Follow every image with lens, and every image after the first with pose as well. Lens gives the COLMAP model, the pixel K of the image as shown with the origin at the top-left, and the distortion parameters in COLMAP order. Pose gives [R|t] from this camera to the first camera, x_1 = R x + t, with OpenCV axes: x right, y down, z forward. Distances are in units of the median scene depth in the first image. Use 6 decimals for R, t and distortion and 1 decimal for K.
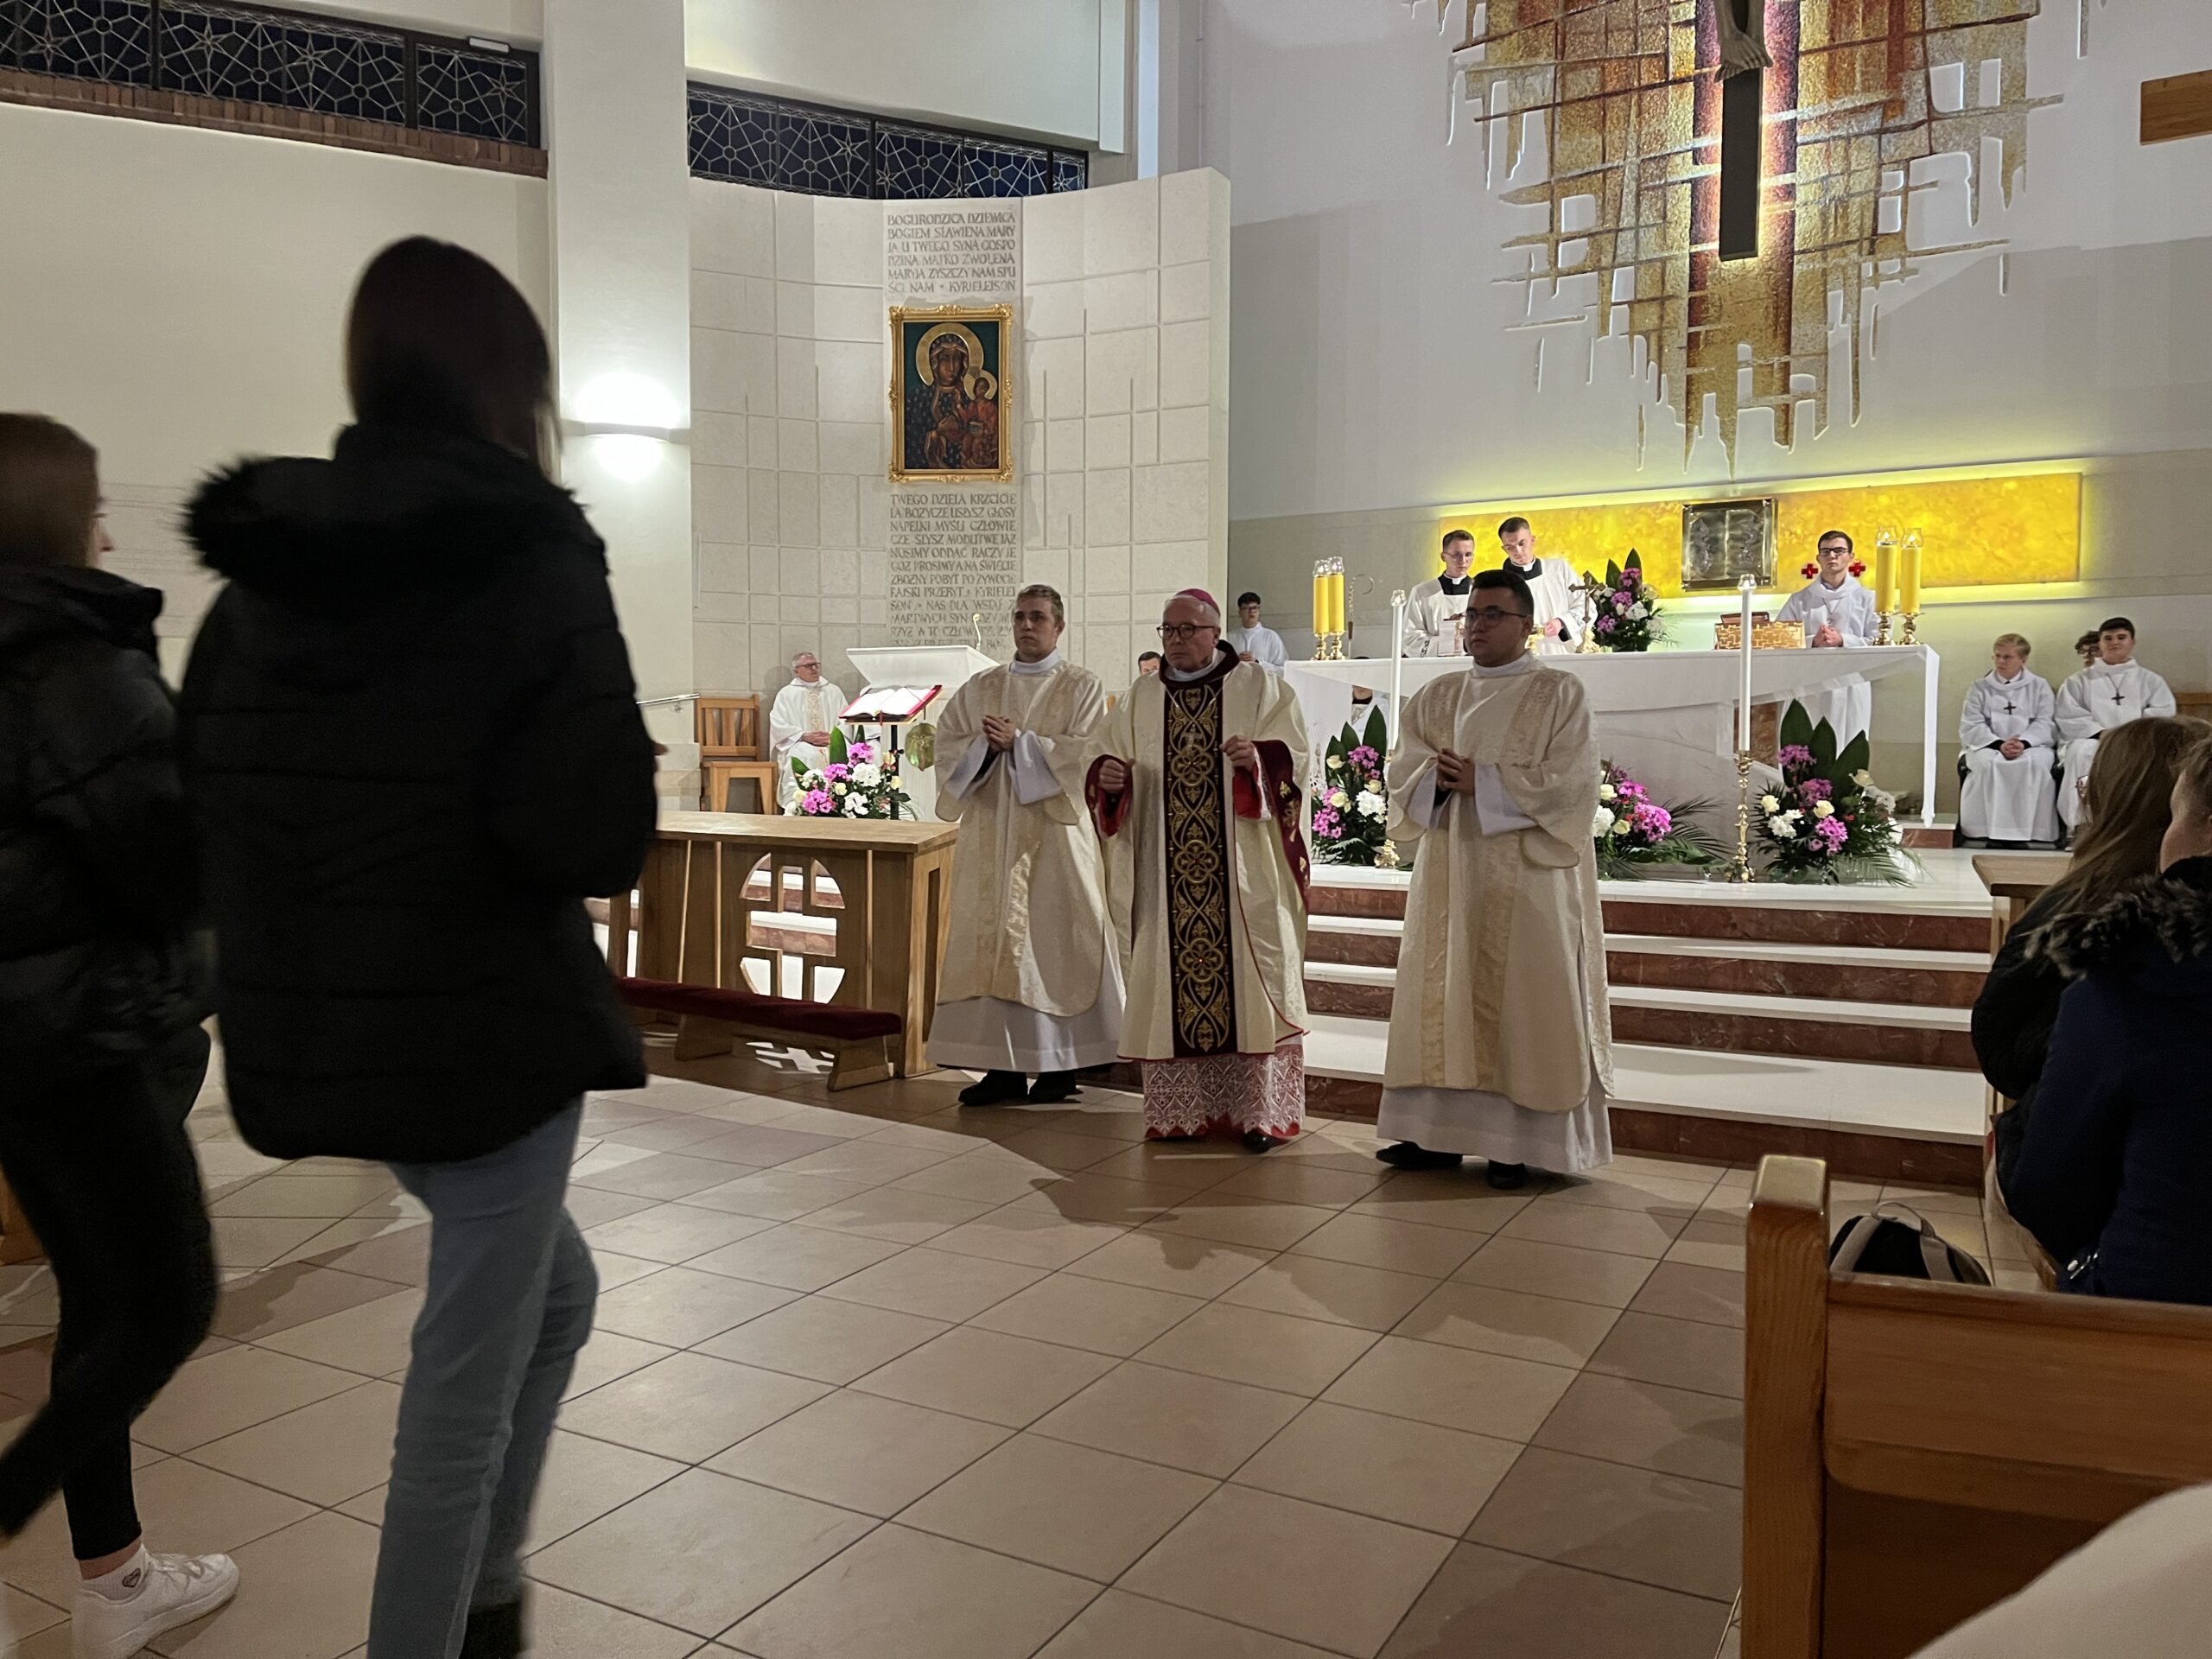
lens RADIAL K [[1649.8, 0, 1106.0], [0, 1649.8, 811.5], [0, 0, 1]] dist [0.043032, -0.000783]
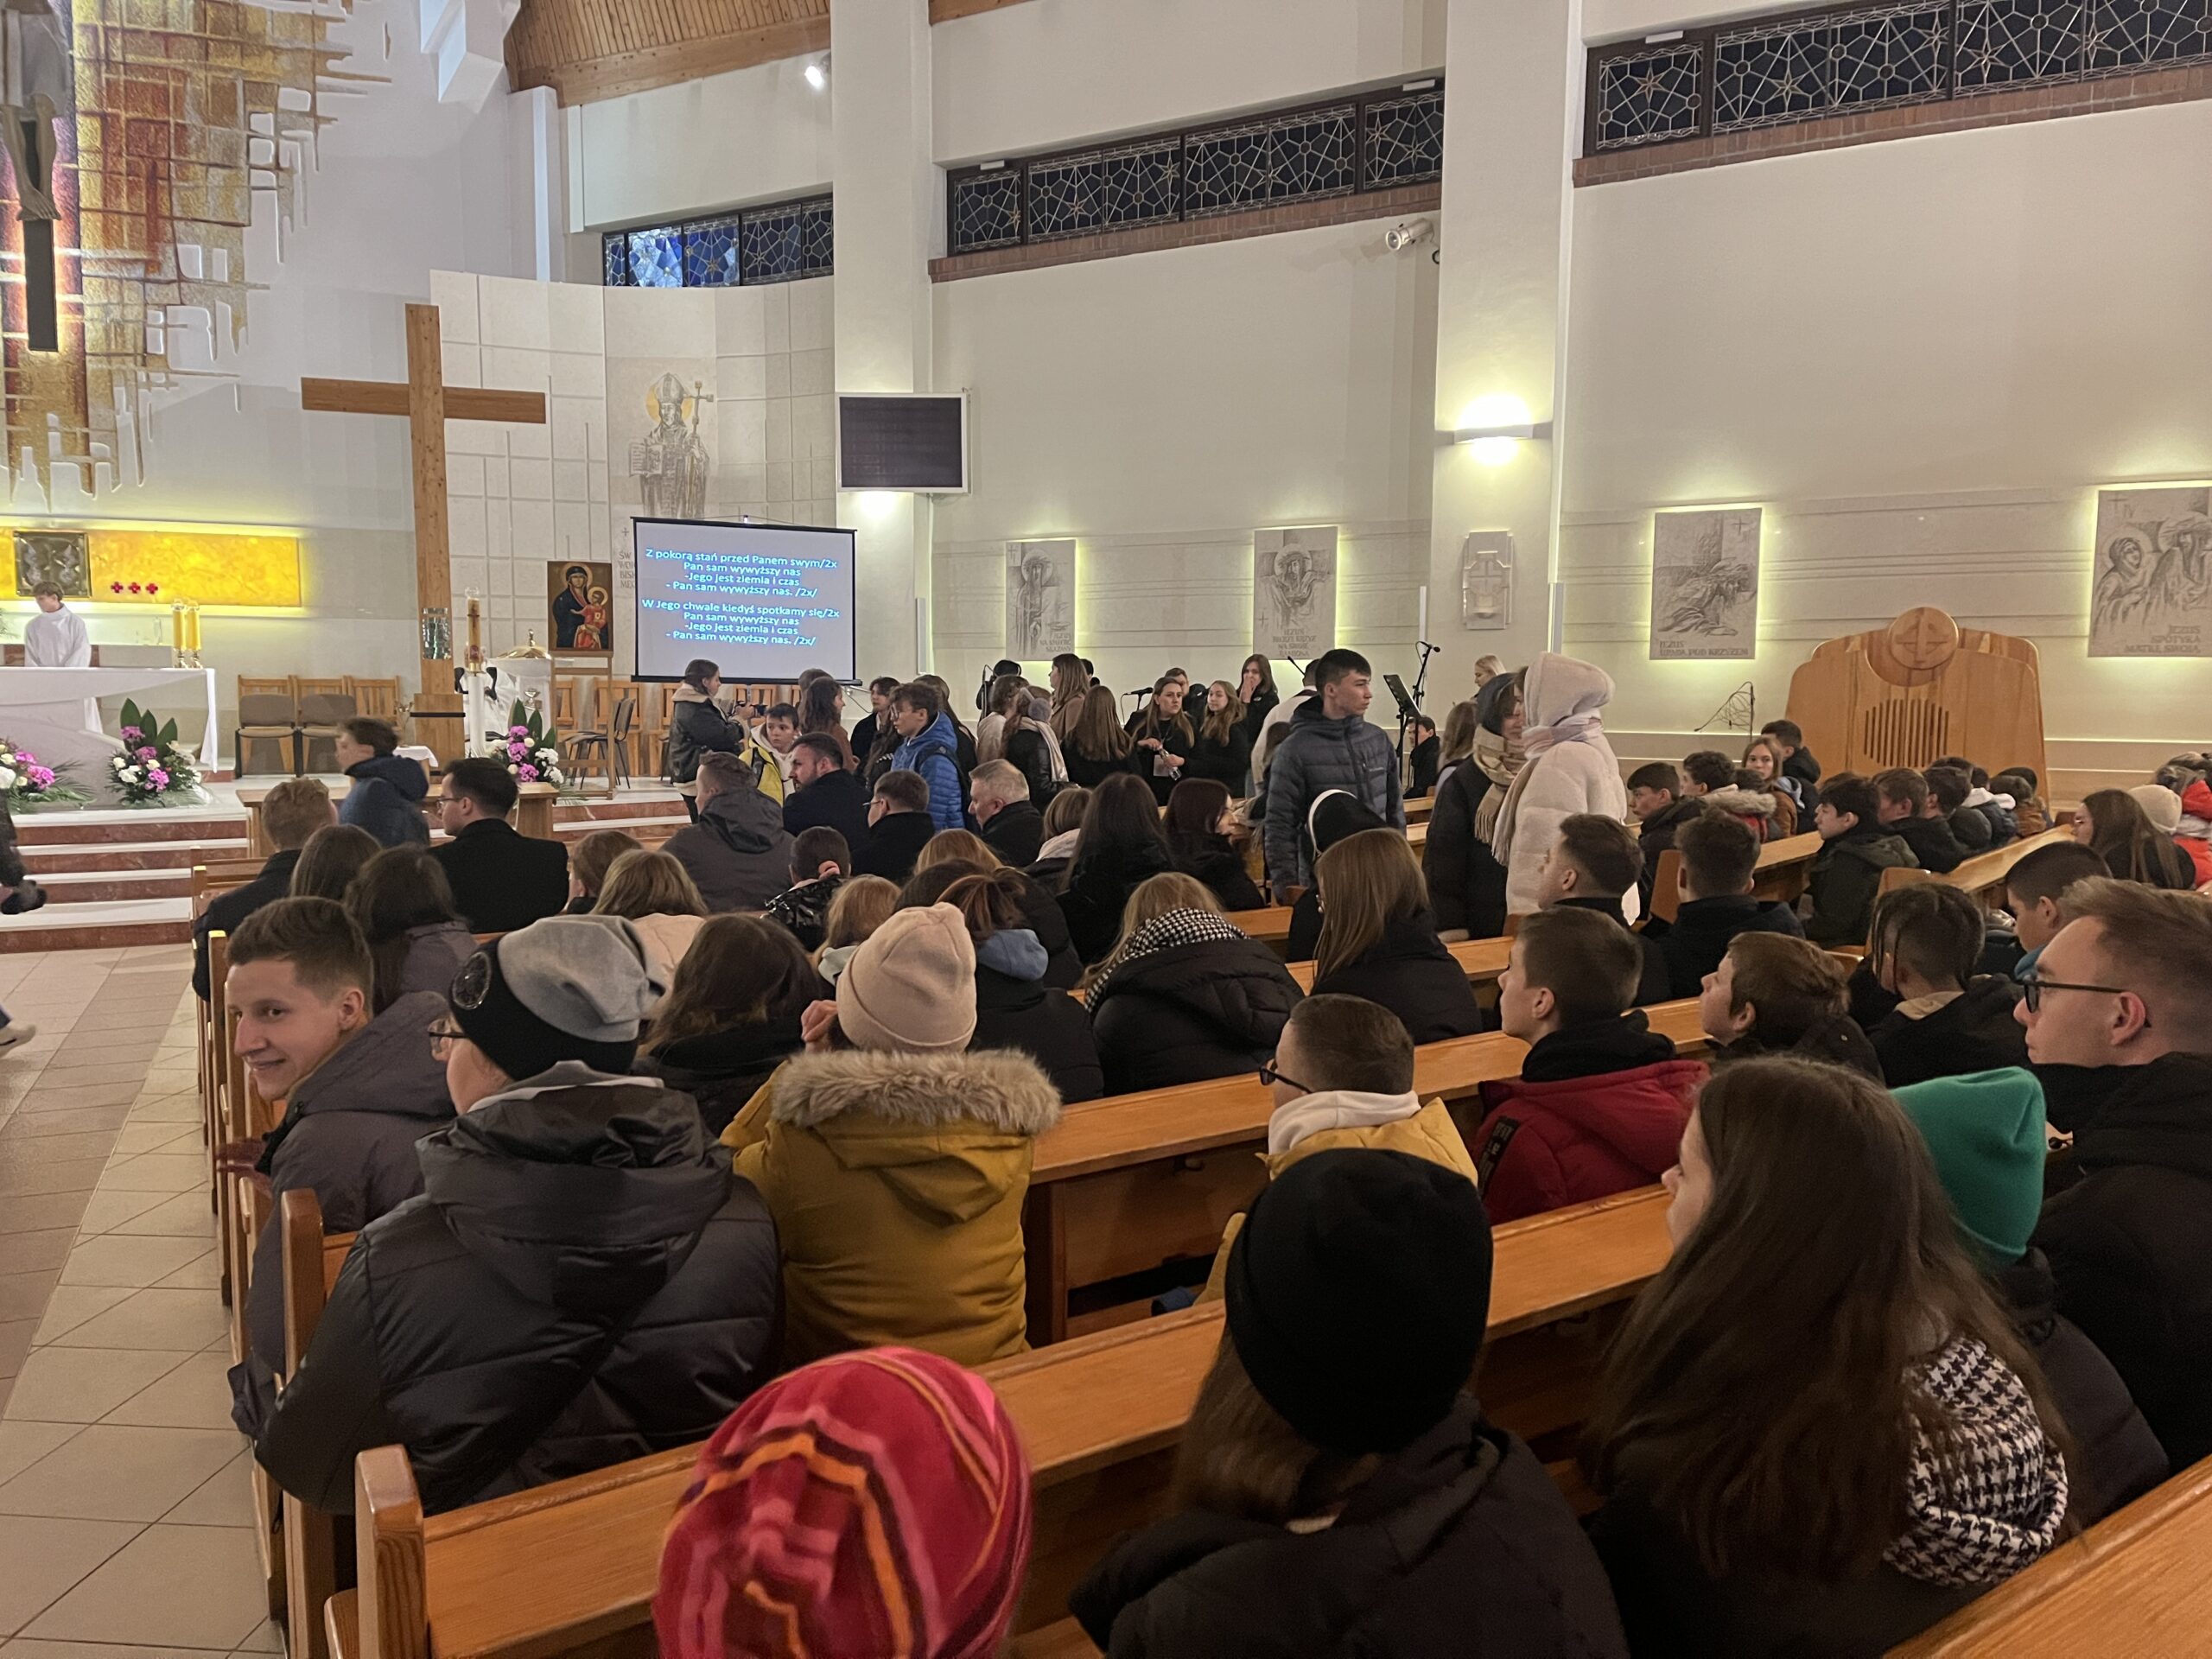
lens RADIAL K [[1656.8, 0, 1110.0], [0, 1656.8, 841.9], [0, 0, 1]] dist [0.116010, -0.155884]
pose [[0.585966, -0.079809, 0.806396, -0.244109], [0.028868, 0.996562, 0.077653, -0.017772], [-0.809821, -0.022223, 0.586256, -0.498004]]
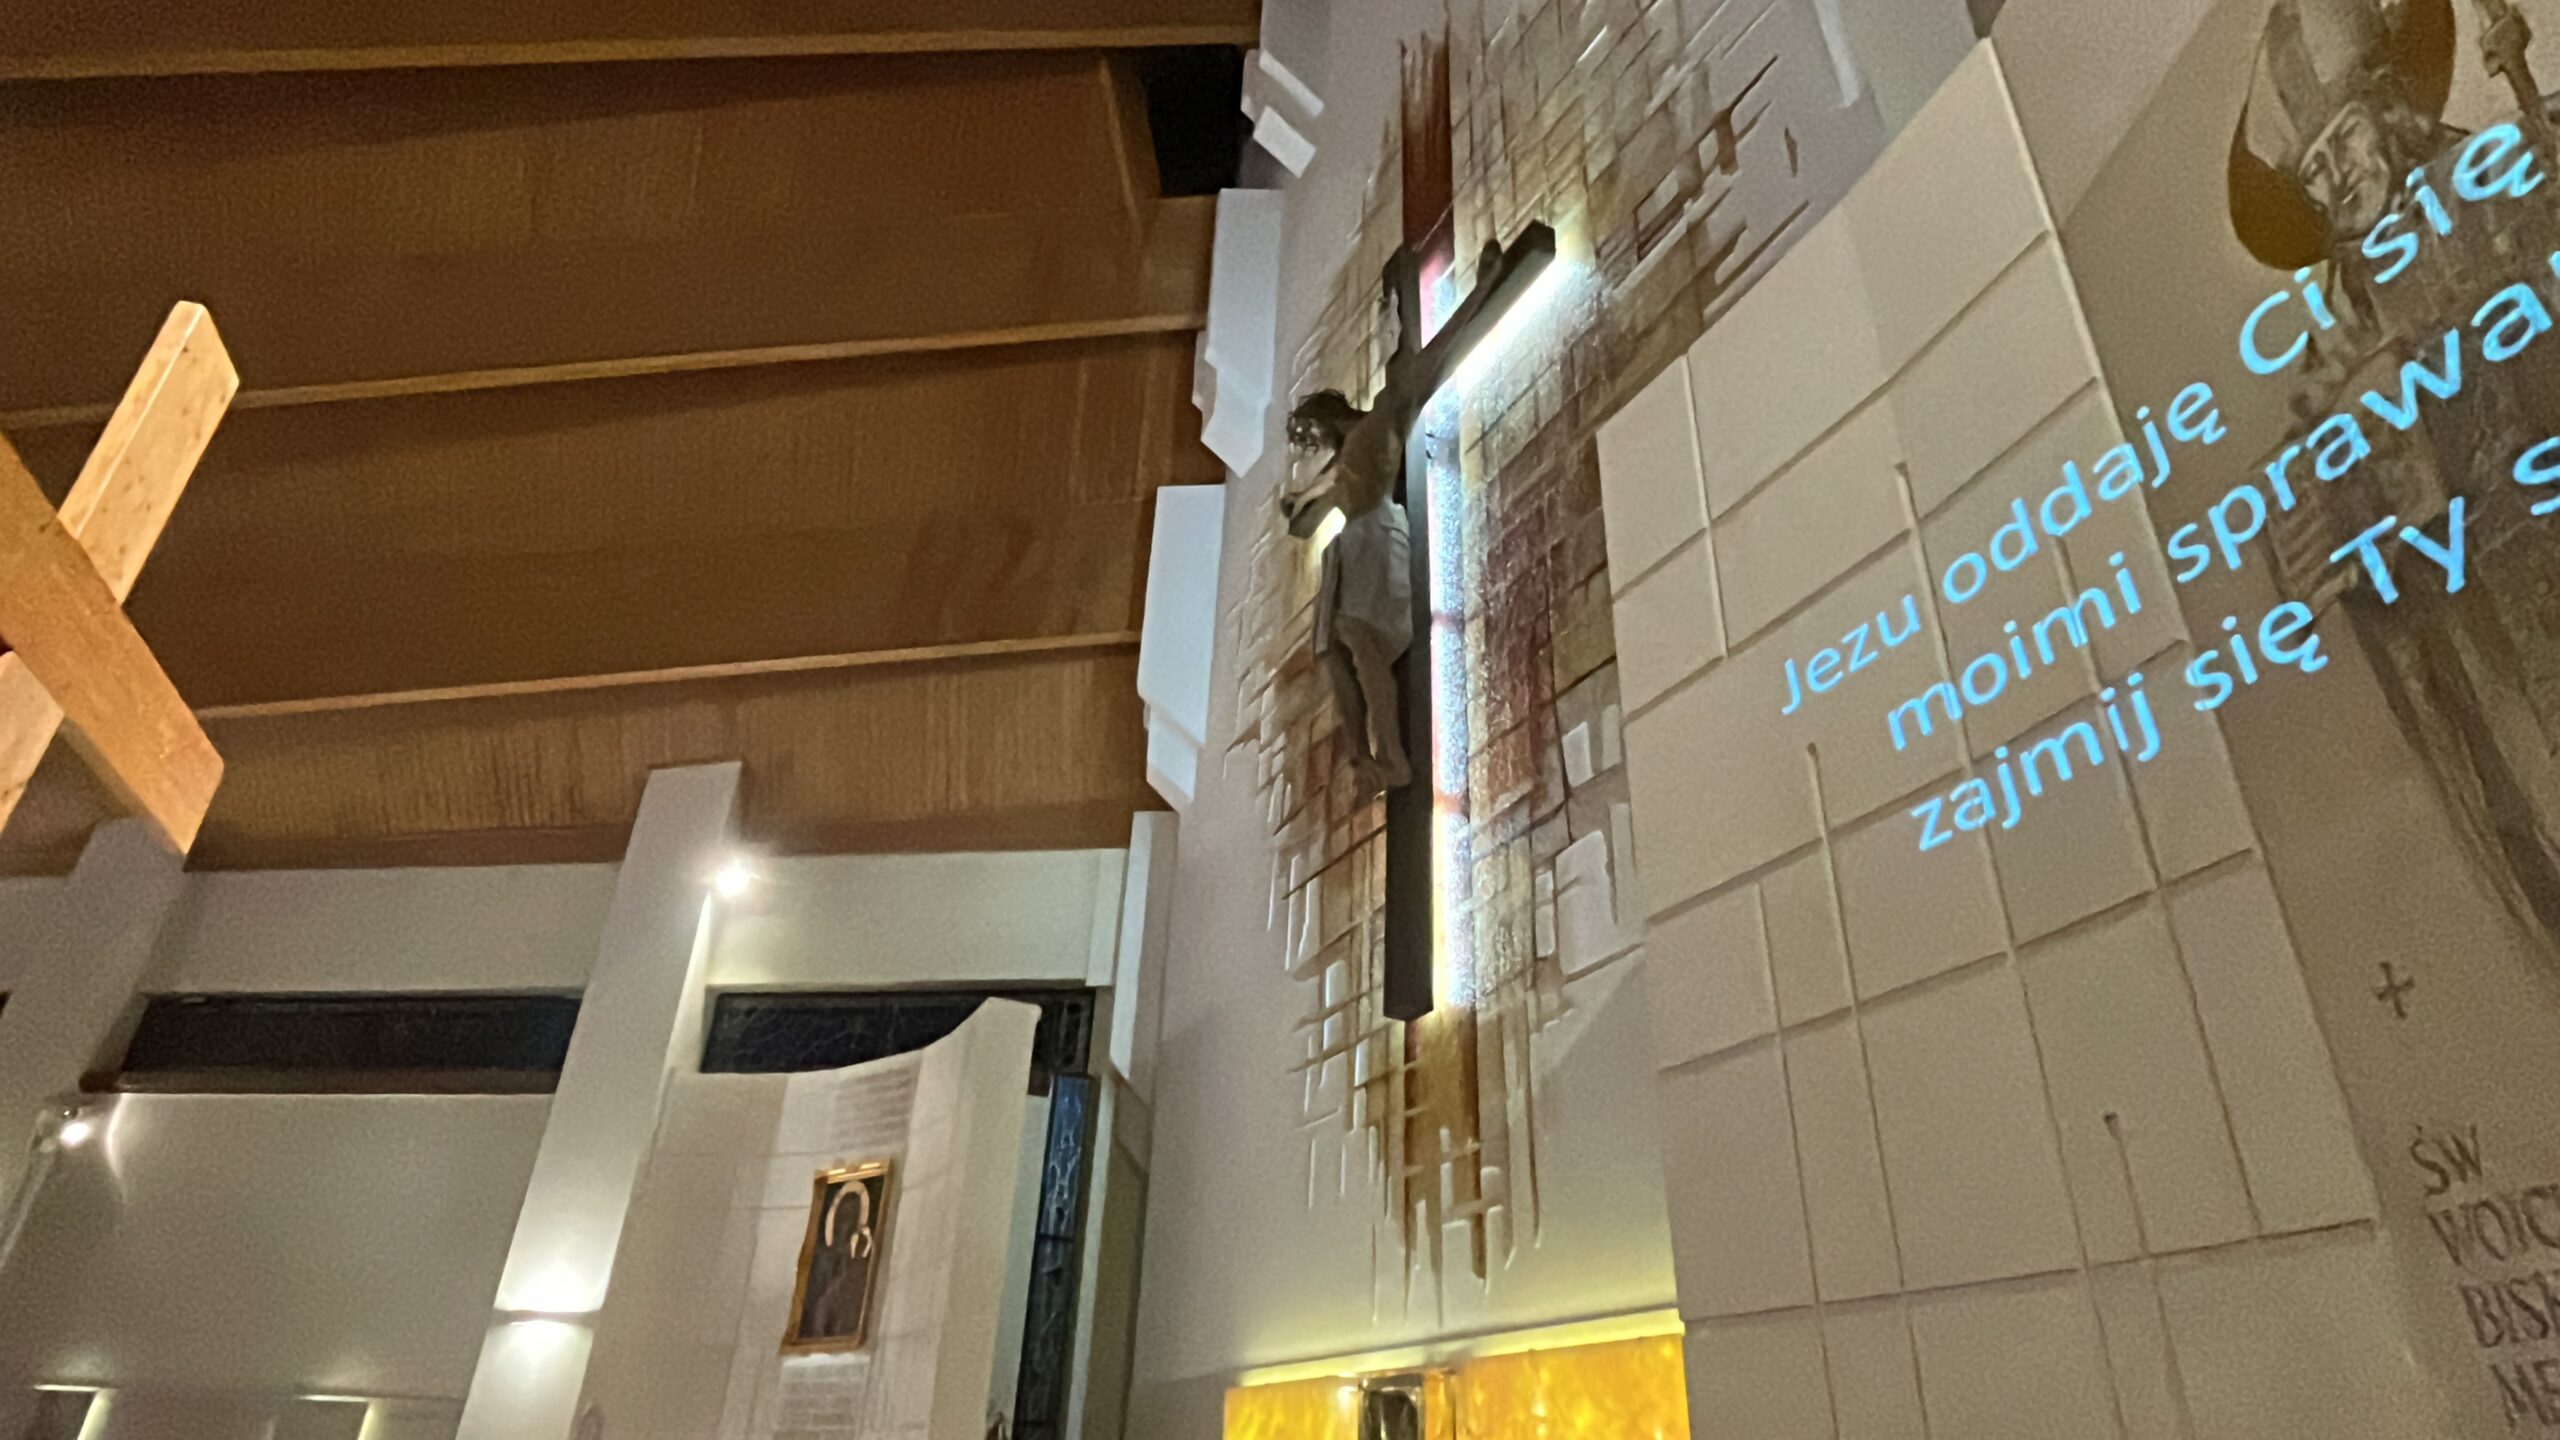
lens RADIAL K [[1416.5, 0, 1280.0], [0, 1416.5, 720.0], [0, 0, 1]] dist [0.002580, 0.000175]
pose [[0.825404, -0.250036, -0.506152, 0.669723], [-0.062160, 0.850867, -0.521691, -0.110864], [0.561110, 0.462069, 0.686767, 0.469395]]
